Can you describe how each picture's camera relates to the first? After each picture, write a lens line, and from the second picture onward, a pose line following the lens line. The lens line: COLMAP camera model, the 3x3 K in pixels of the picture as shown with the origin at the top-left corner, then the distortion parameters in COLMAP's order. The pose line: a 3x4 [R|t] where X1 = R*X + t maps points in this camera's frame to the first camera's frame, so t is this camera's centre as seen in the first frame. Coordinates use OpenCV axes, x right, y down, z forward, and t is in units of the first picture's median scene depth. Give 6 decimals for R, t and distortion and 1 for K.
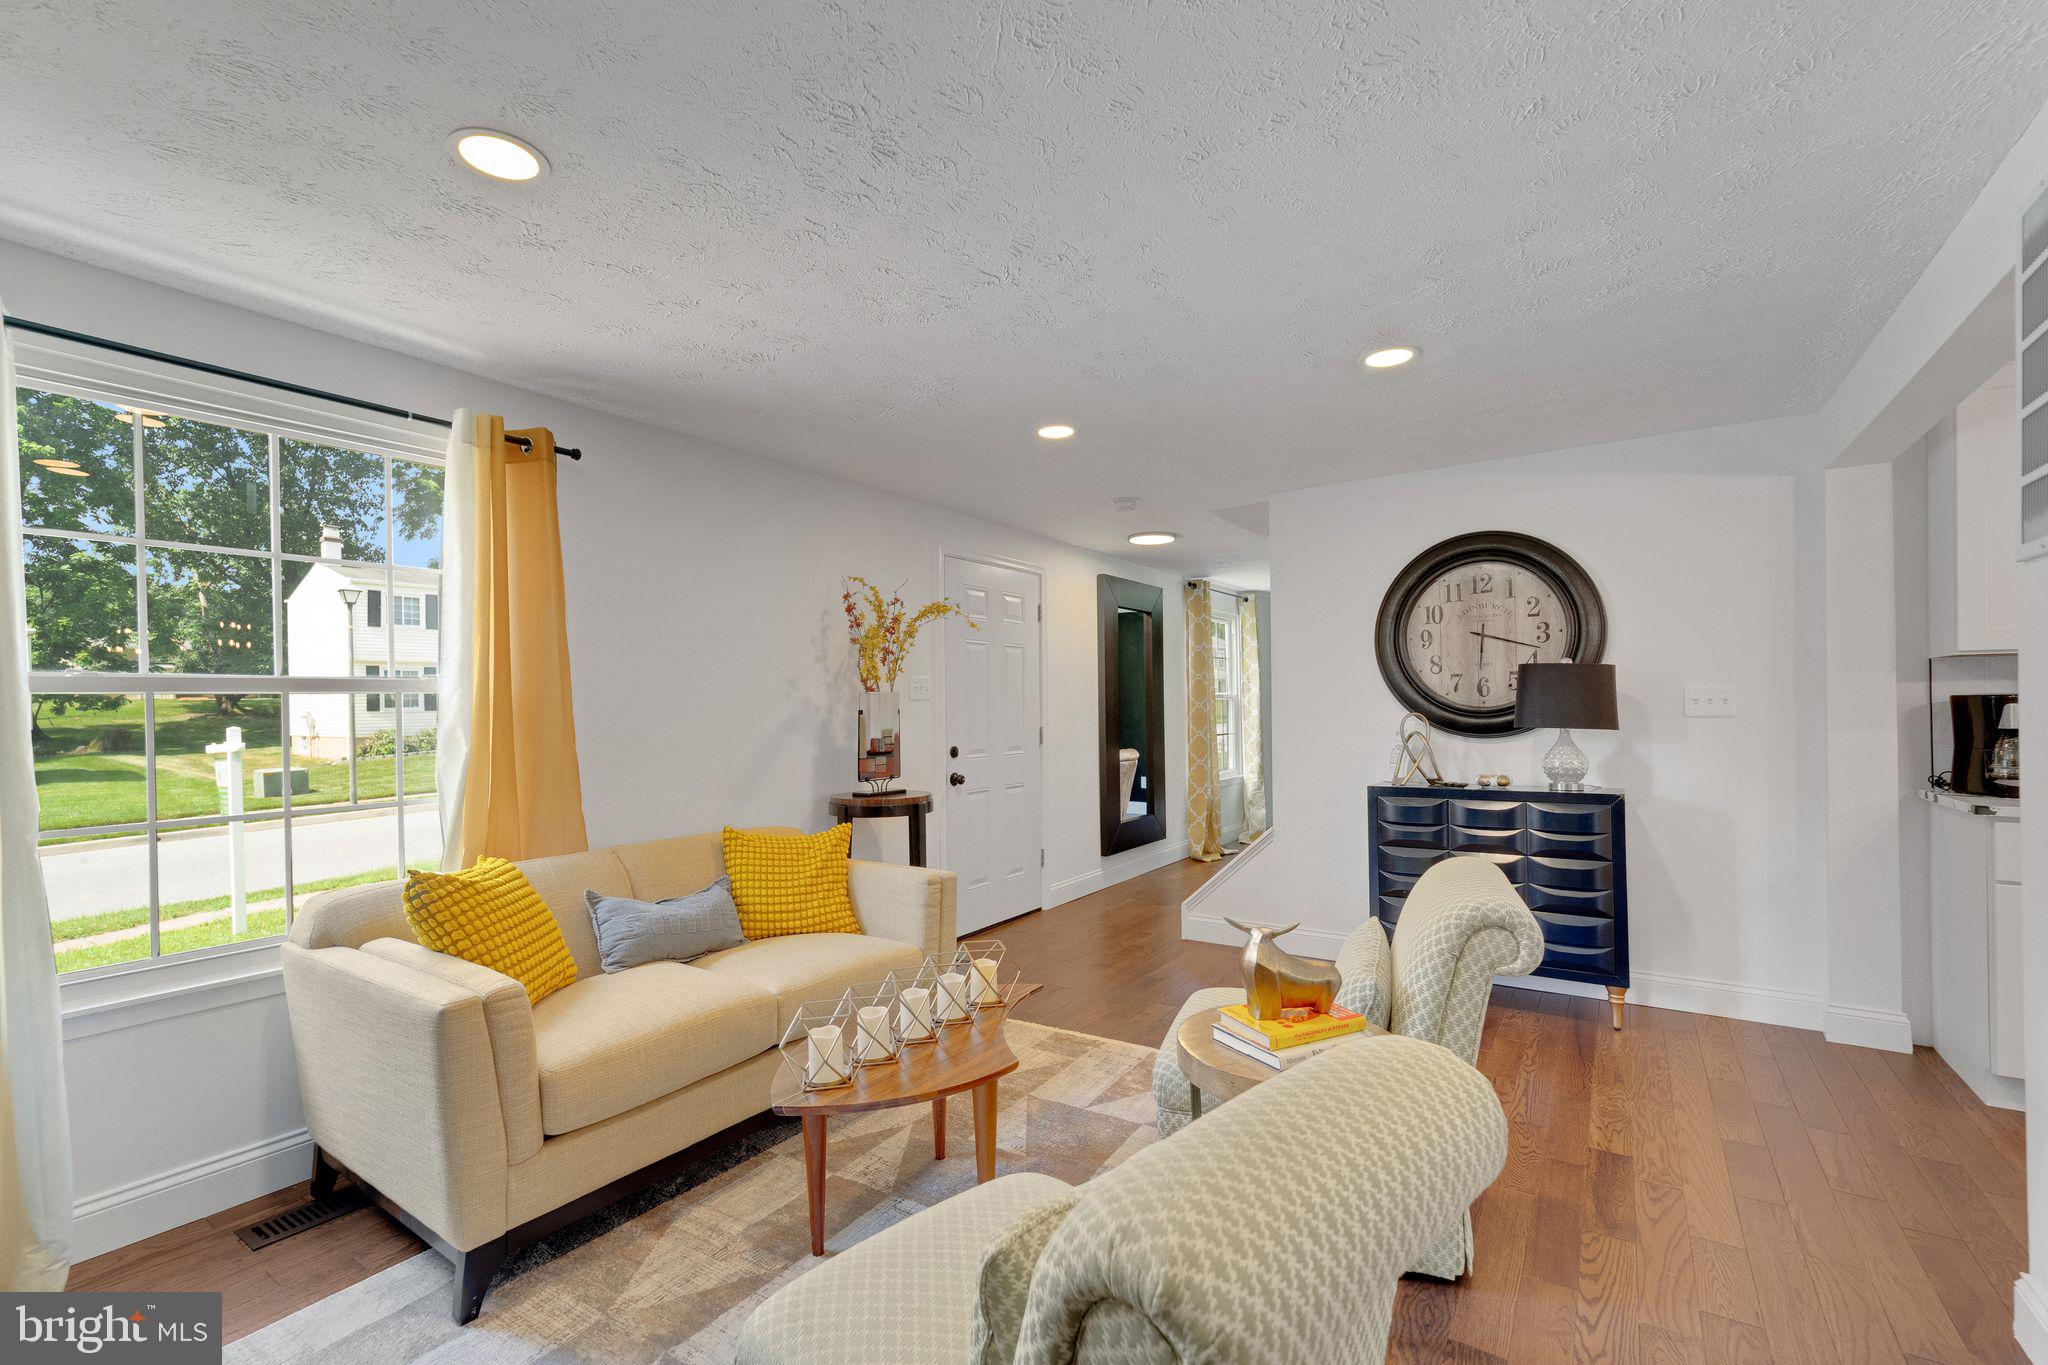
lens RADIAL K [[888.4, 0, 1003.7], [0, 888.4, 713.3], [0, 0, 1]] dist [-0.008824, -0.000786]
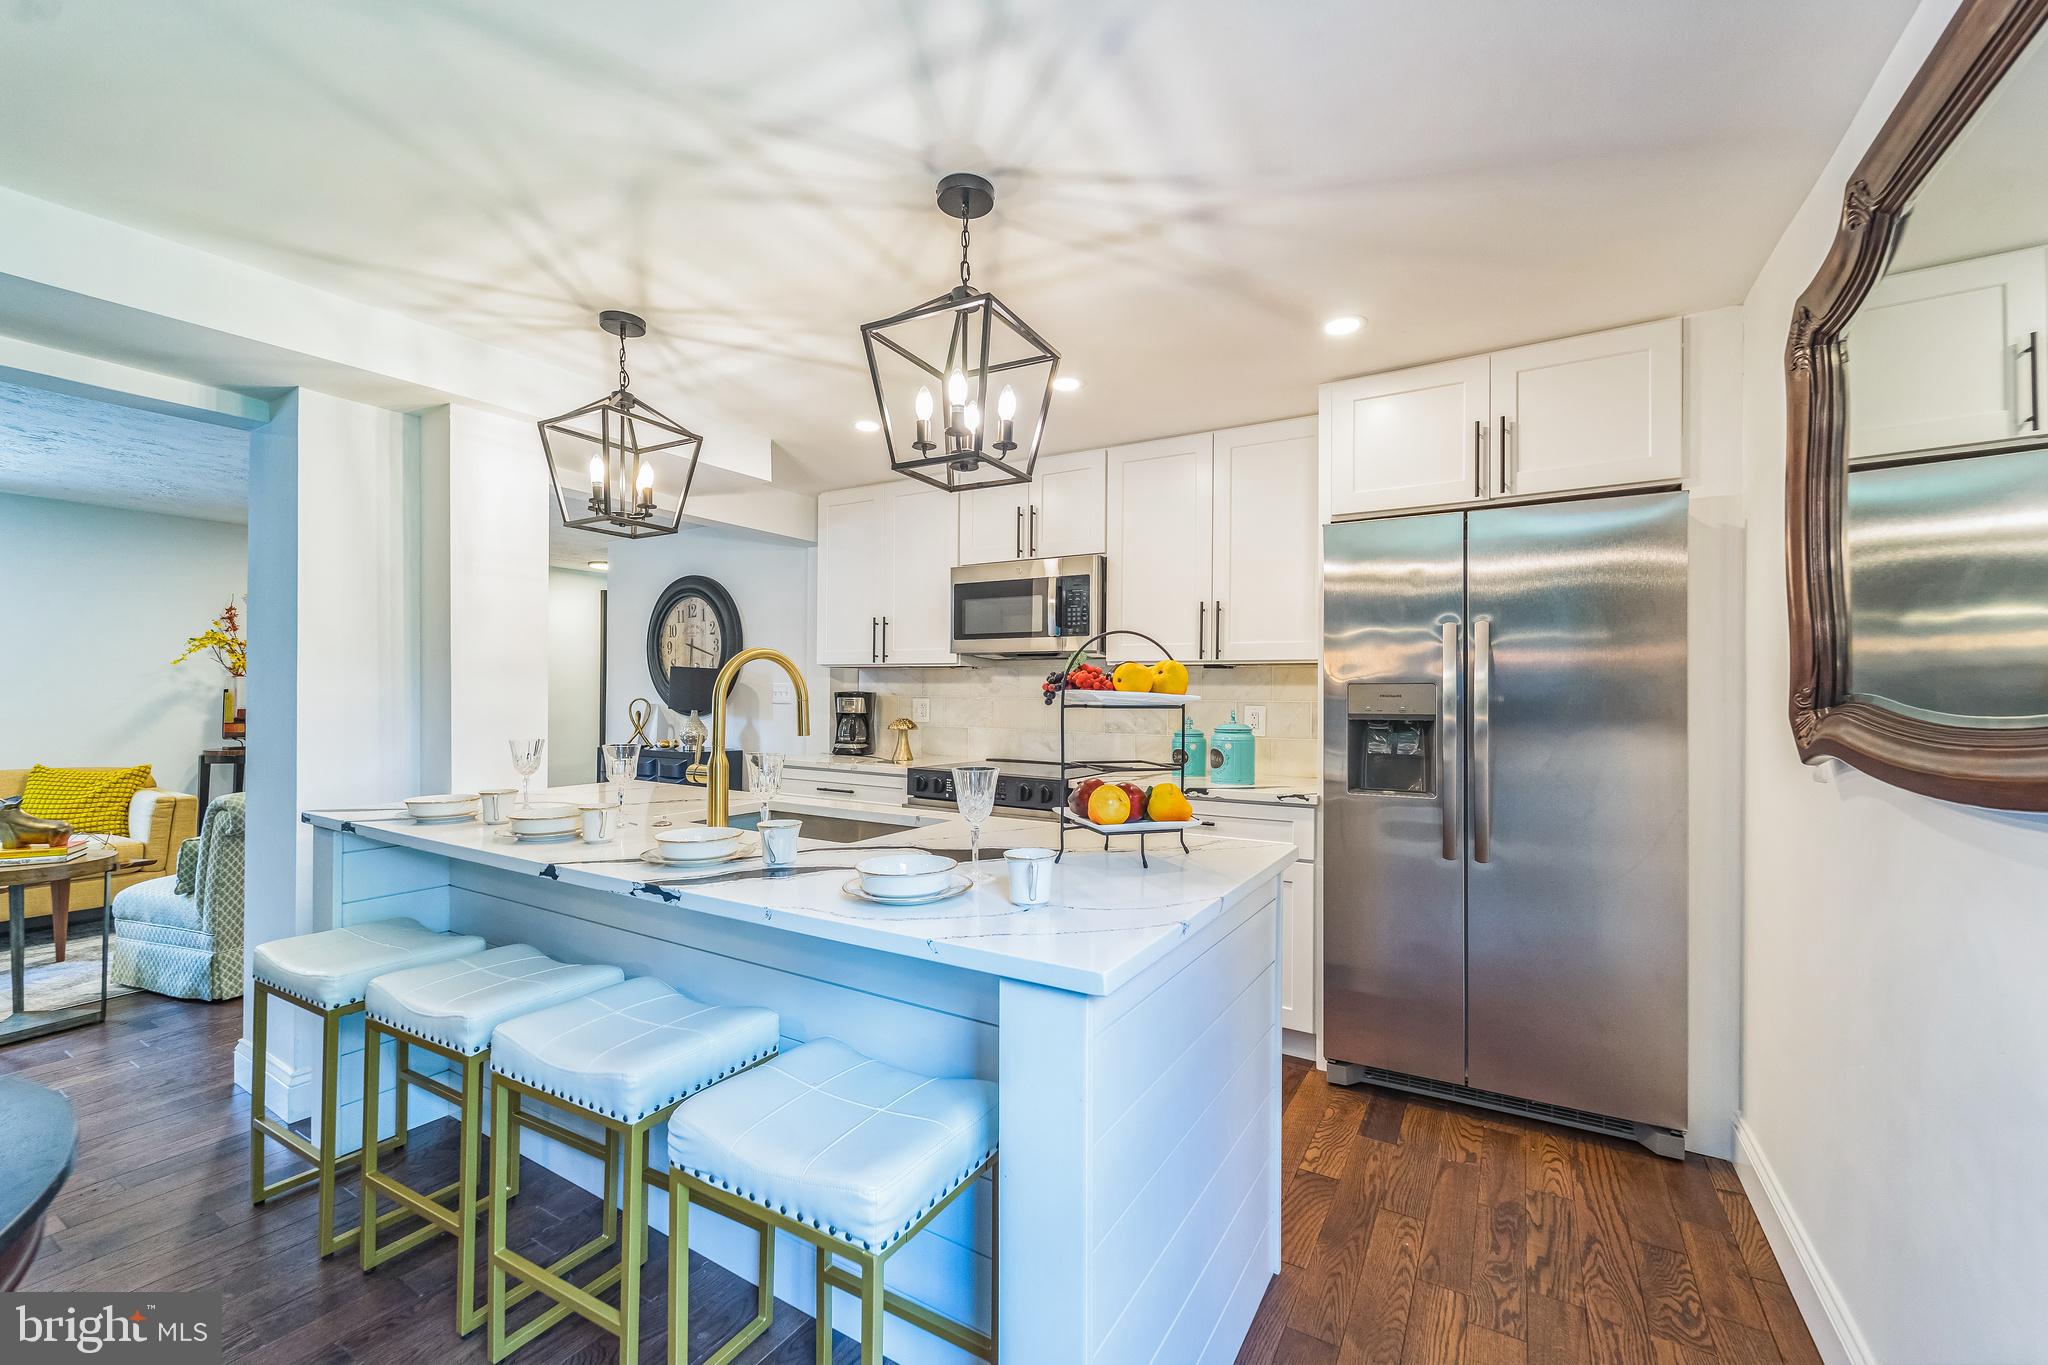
lens RADIAL K [[830.7, 0, 1030.8], [0, 830.7, 690.6], [0, 0, 1]] dist [0.003954, -0.001100]
pose [[0.997429, 0.017598, 0.069463, 1.168256], [-0.016876, 0.999797, -0.010977, -0.010102], [-0.069642, 0.009776, 0.997524, -0.482448]]
